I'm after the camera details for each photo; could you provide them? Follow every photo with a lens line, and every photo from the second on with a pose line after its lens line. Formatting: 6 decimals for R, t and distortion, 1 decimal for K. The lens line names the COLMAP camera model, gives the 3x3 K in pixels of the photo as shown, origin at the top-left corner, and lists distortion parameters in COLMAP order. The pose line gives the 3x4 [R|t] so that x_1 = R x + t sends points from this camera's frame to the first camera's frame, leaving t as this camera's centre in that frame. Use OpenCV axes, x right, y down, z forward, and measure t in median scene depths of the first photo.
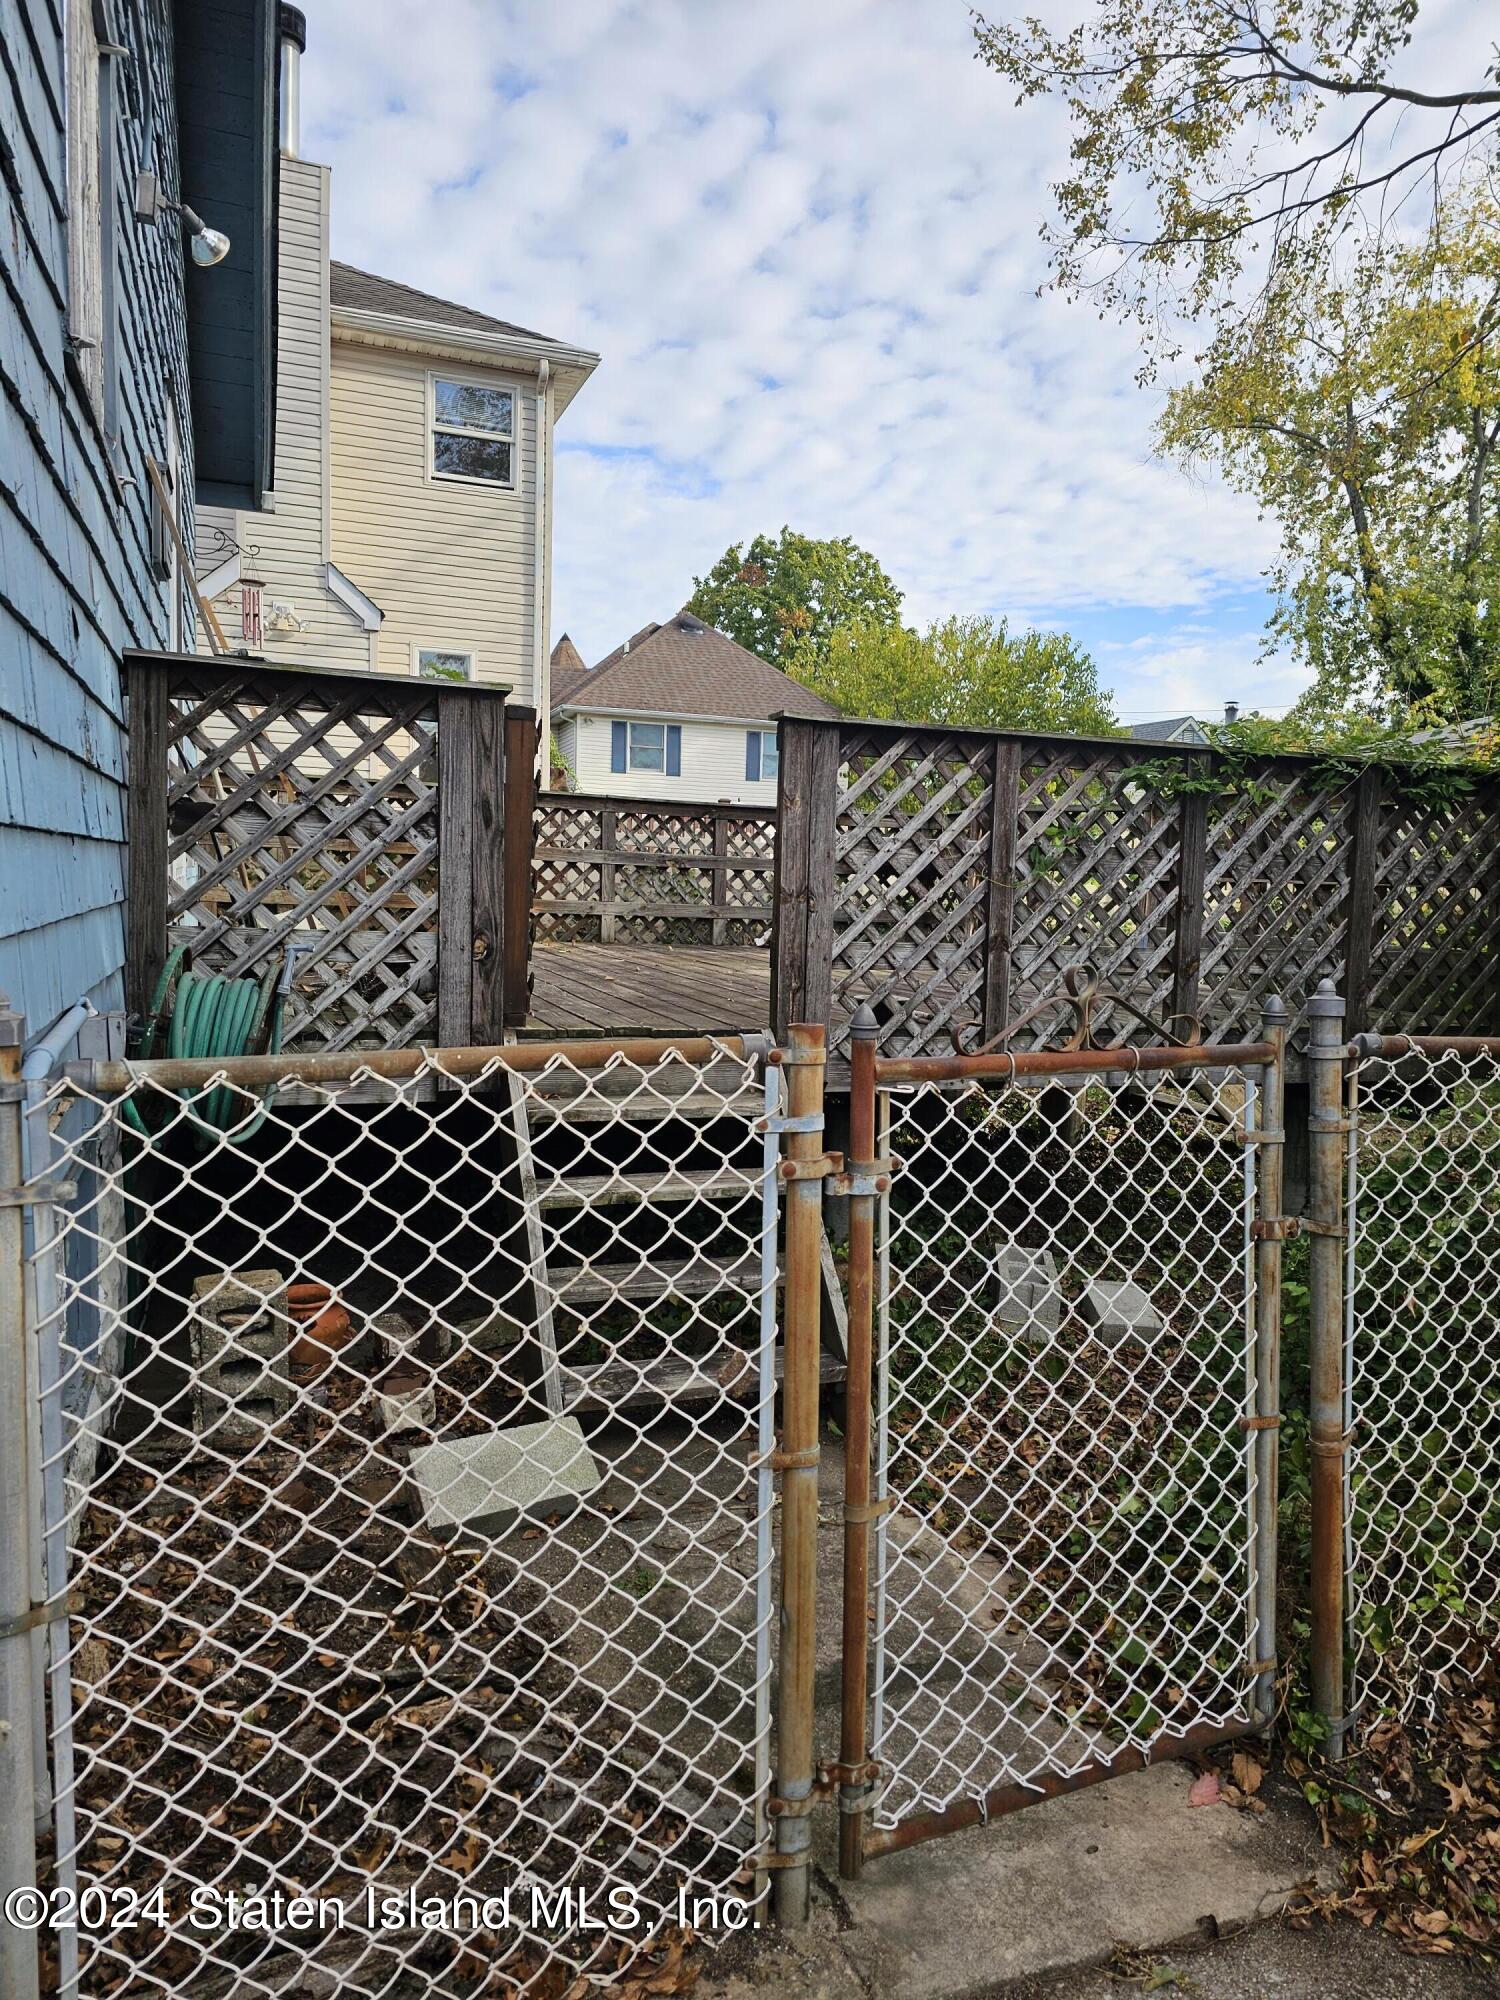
lens RADIAL K [[1381.6, 0, 750.0], [0, 1381.6, 1000.0], [0, 0, 1]] dist [-0.000924, 0.002159]
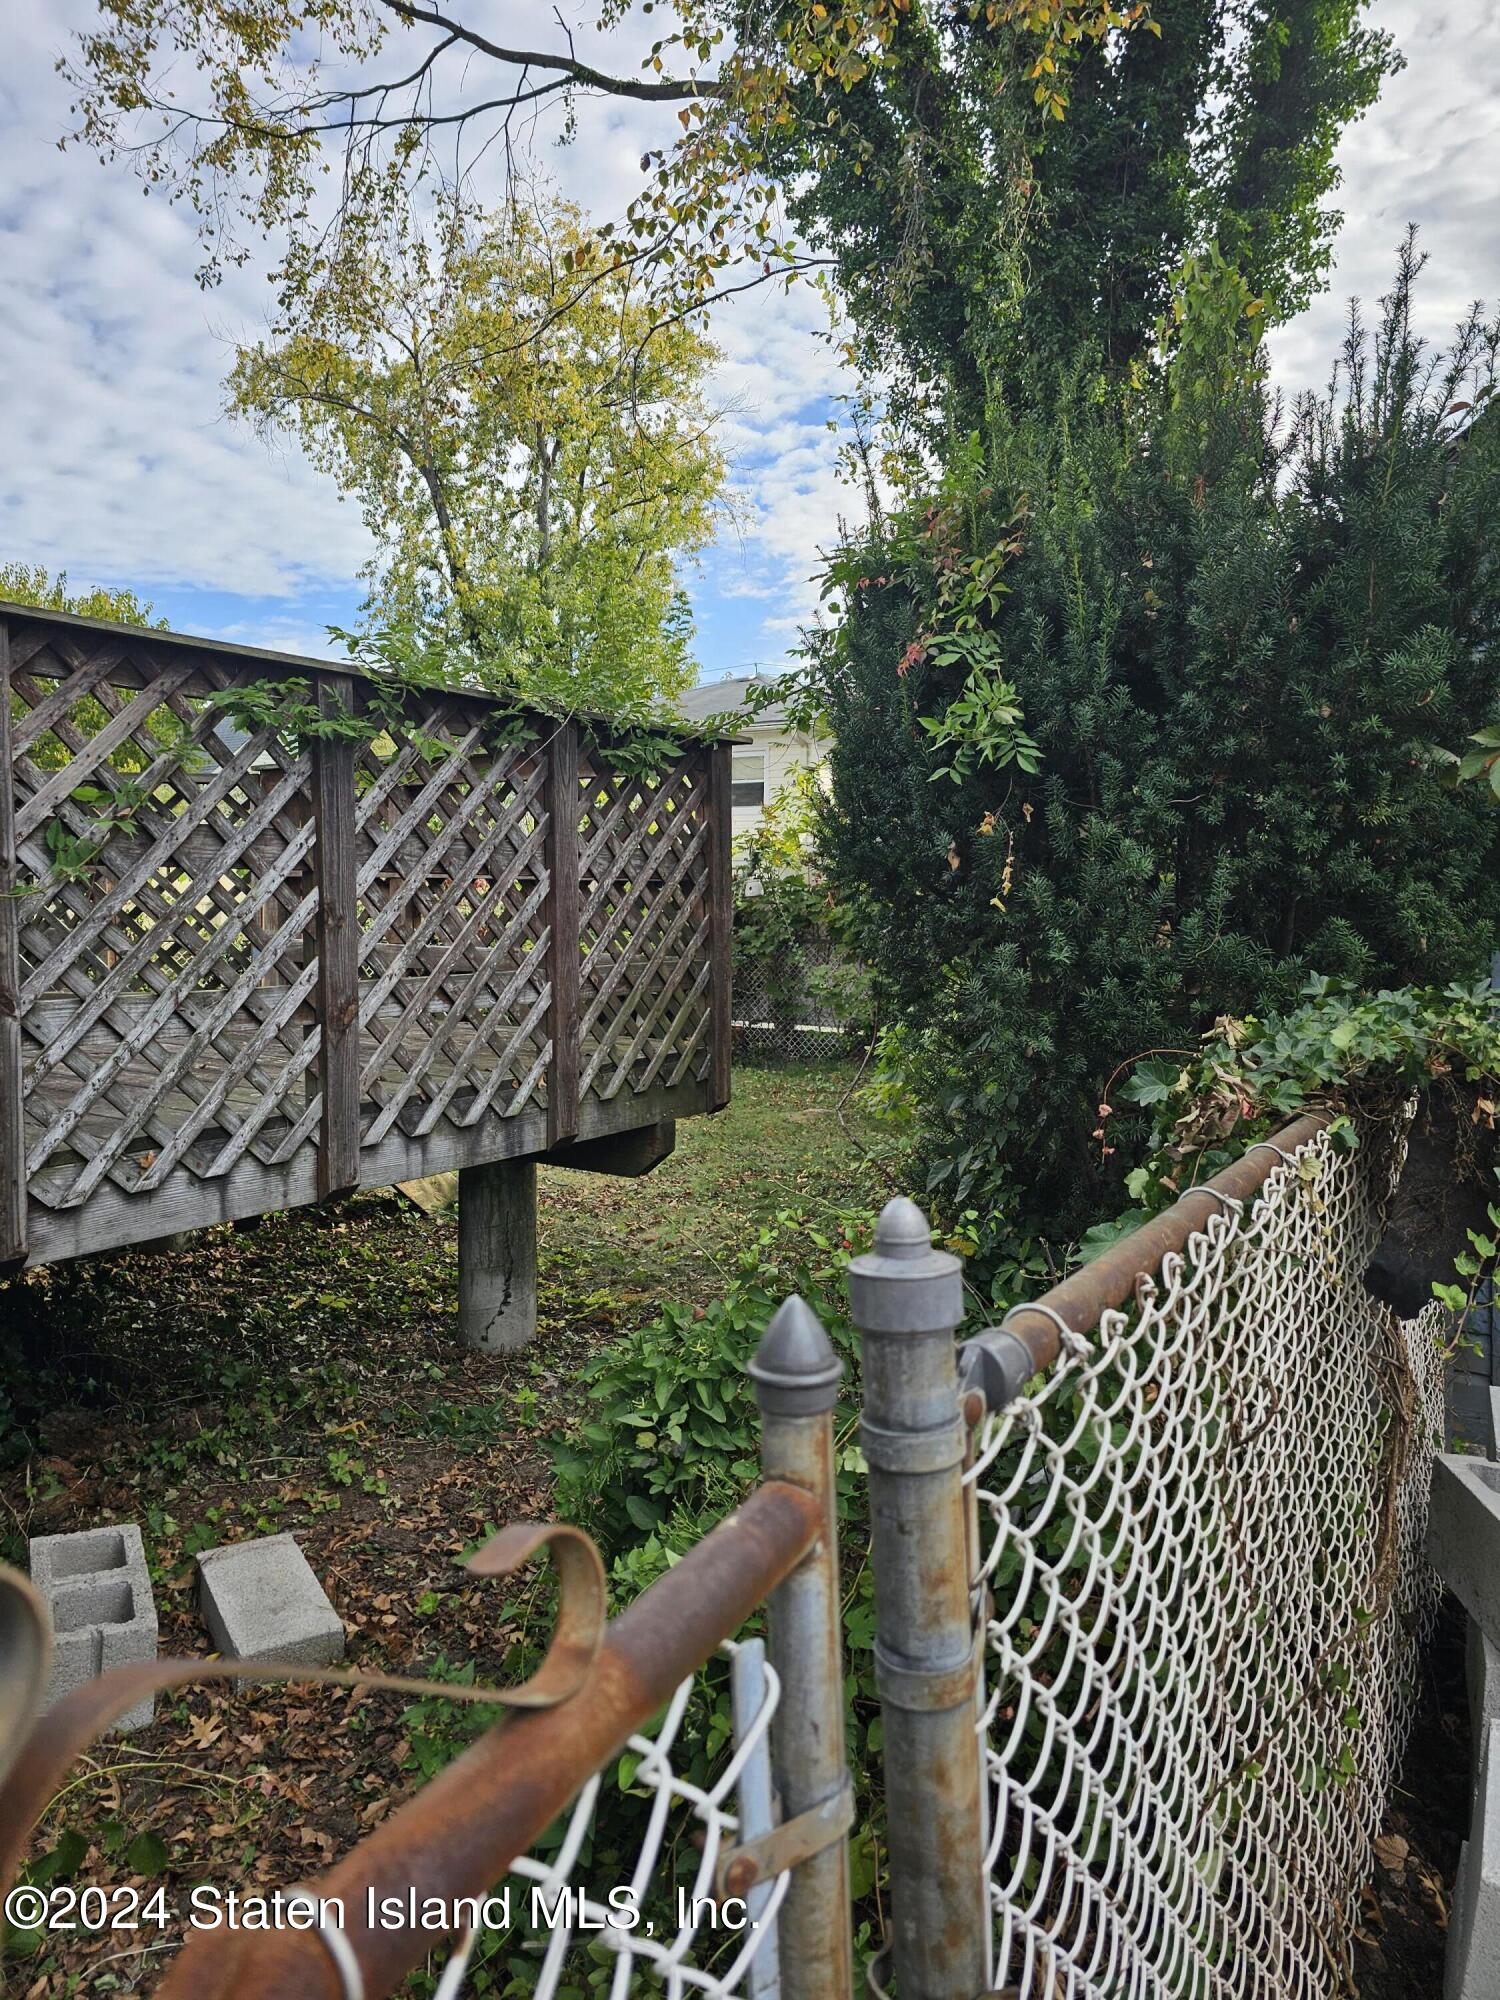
lens RADIAL K [[1362.7, 0, 750.0], [0, 1362.7, 1000.0], [0, 0, 1]] dist [0.040261, -0.058045]
pose [[0.810388, -0.068893, 0.581829, 0.033298], [0.065559, 0.997489, 0.026797, -0.011234], [-0.582214, 0.016428, 0.812869, 0.122074]]
